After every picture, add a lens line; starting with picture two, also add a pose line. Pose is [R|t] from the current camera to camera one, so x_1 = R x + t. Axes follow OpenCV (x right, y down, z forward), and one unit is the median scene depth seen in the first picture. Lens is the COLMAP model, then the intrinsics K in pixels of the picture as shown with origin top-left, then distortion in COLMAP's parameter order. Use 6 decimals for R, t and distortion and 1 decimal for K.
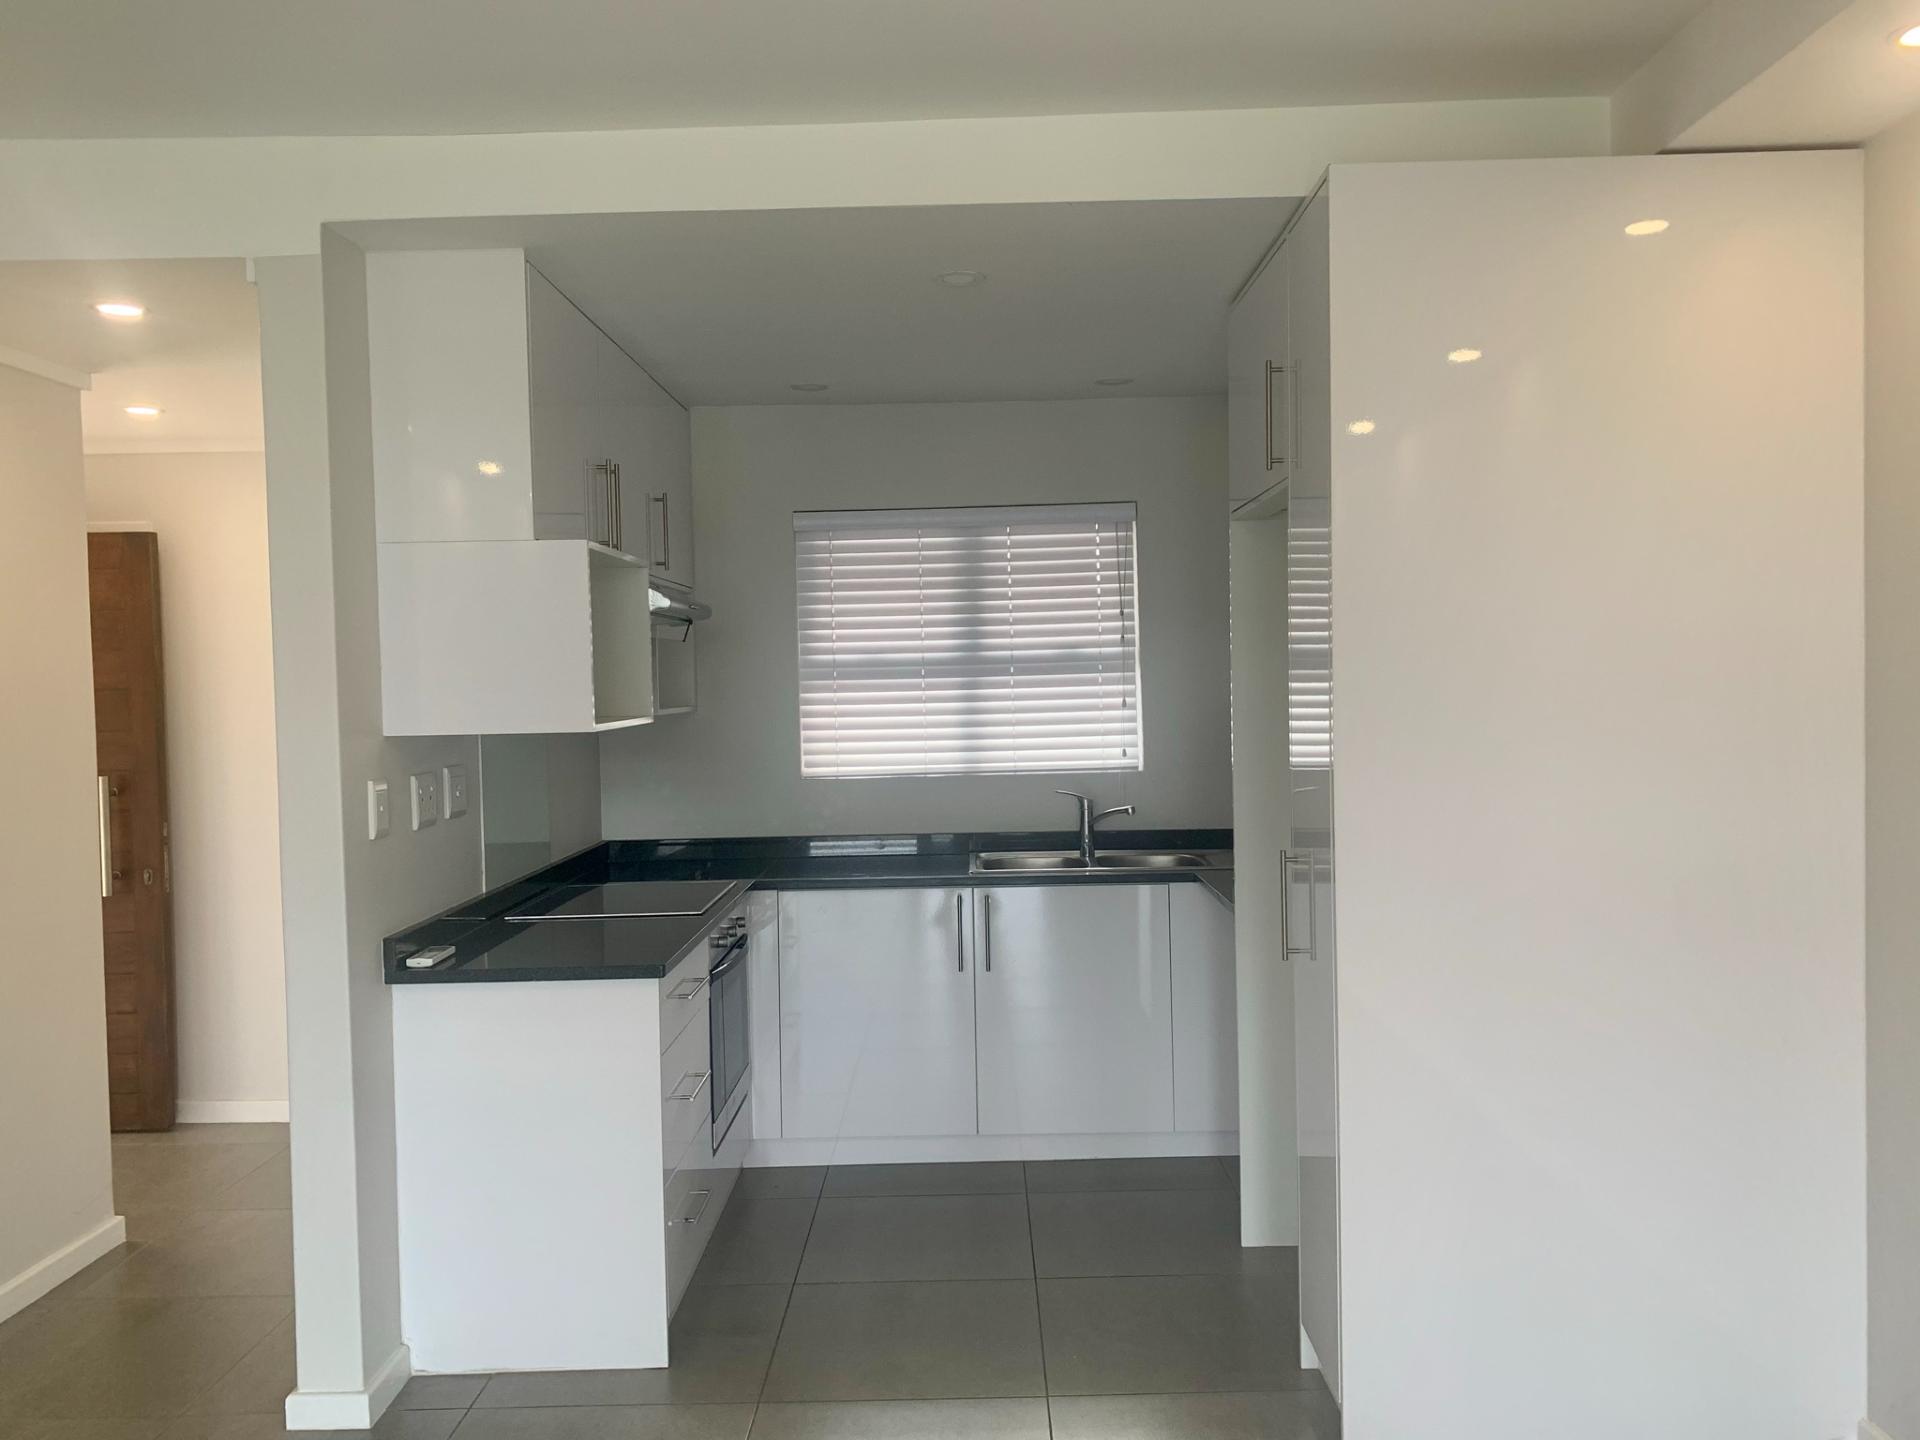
lens RADIAL K [[1439.9, 0, 962.7], [0, 1439.9, 713.9], [0, 0, 1]] dist [0.009083, -0.013115]
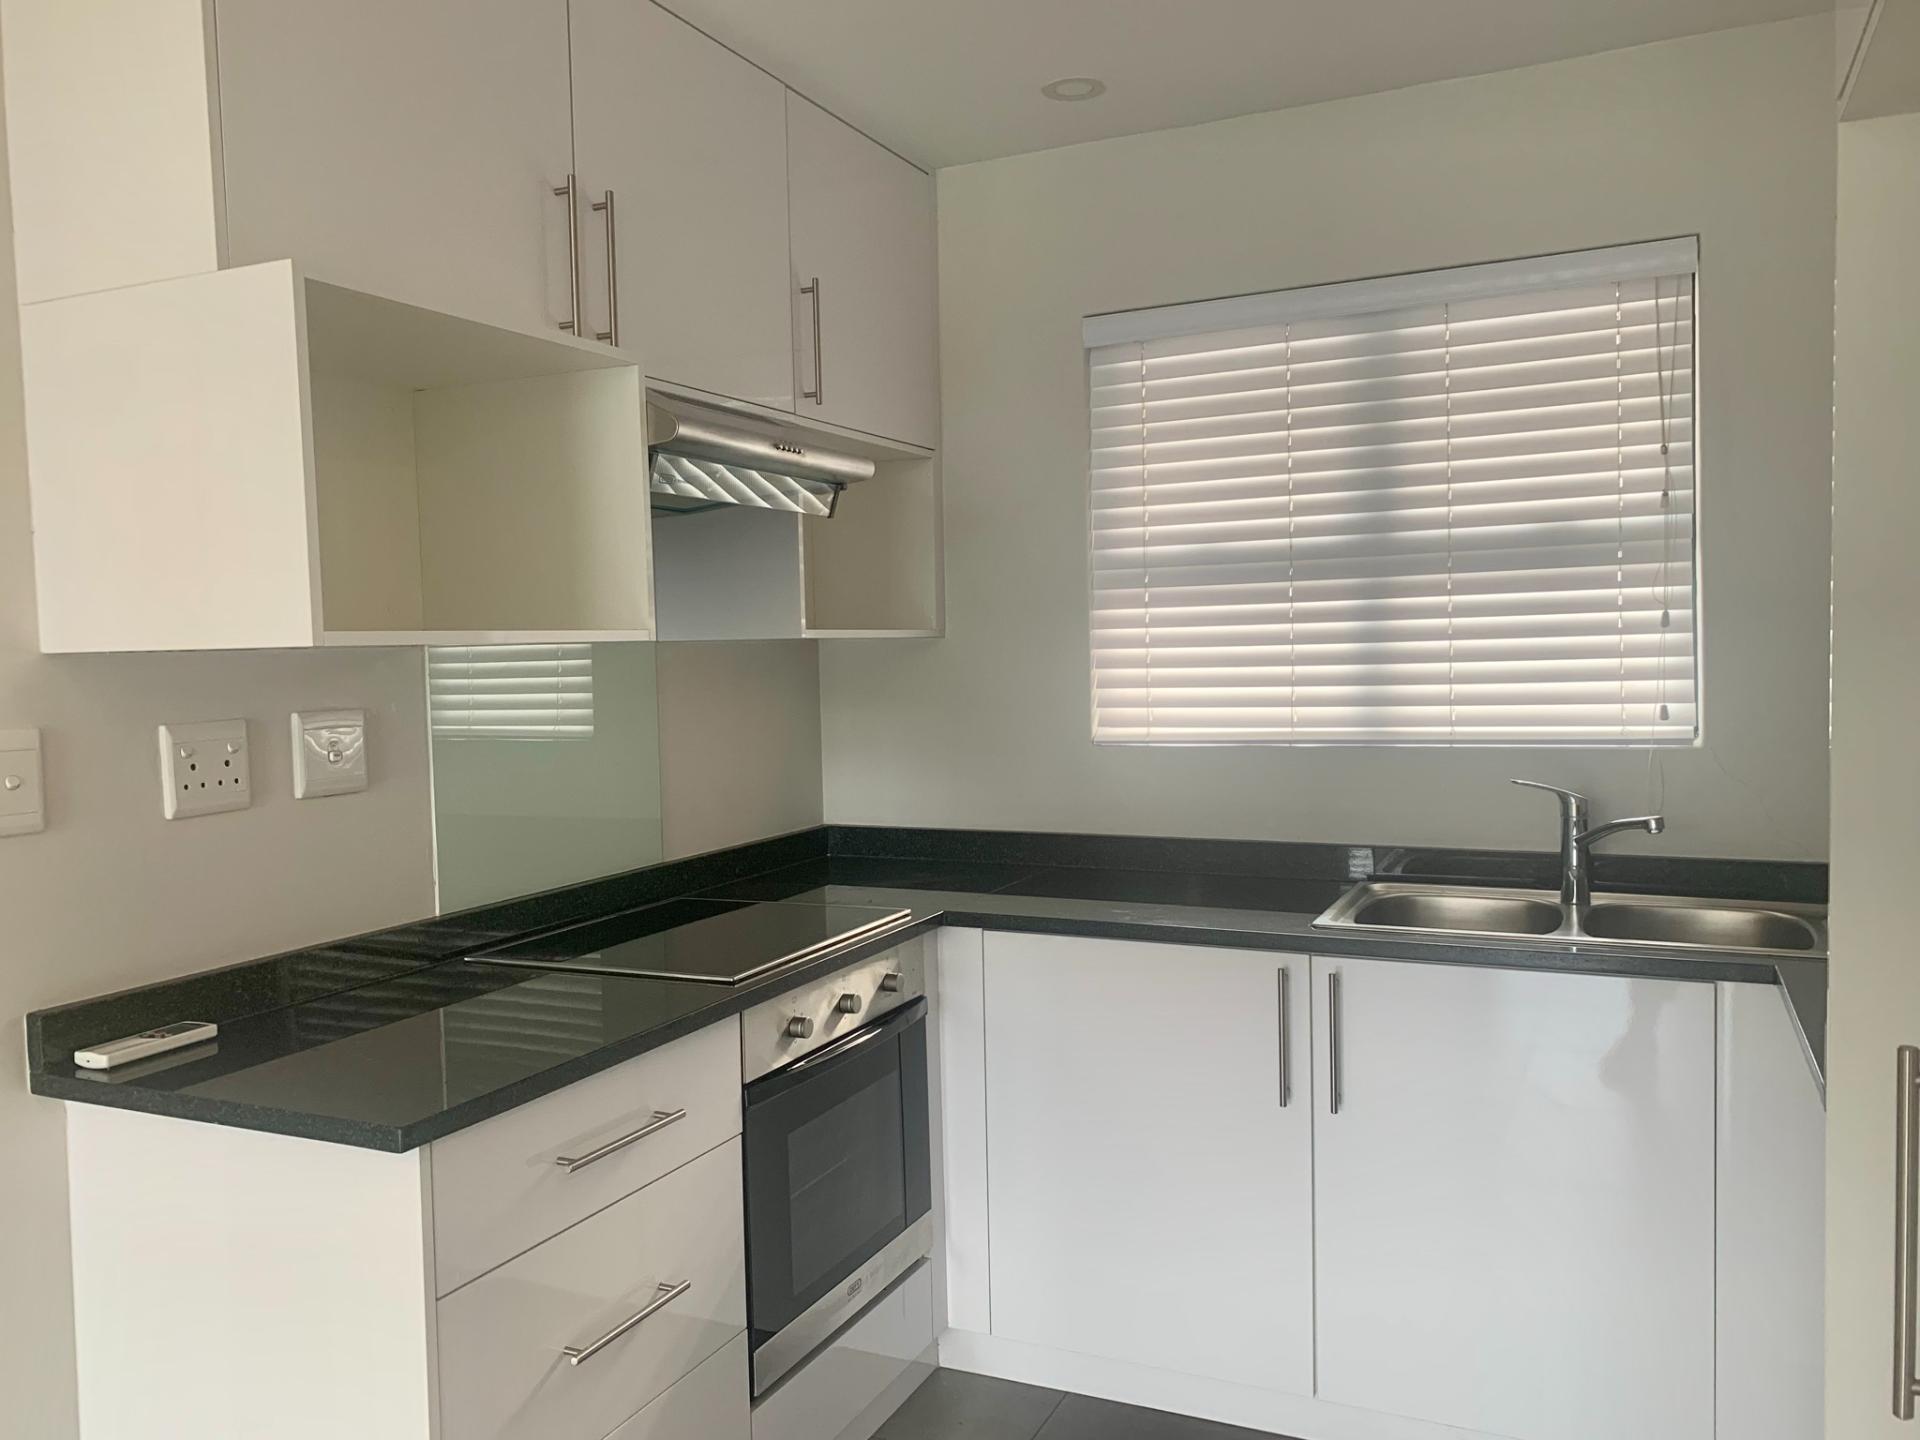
lens RADIAL K [[1439.9, 0, 951.0], [0, 1439.9, 736.3], [0, 0, 1]] dist [0.009083, -0.013115]
pose [[0.905046, 0.025292, -0.424562, 0.100017], [-0.005579, 0.998850, 0.047610, 0.011700], [0.425278, -0.040721, 0.904146, 0.401995]]
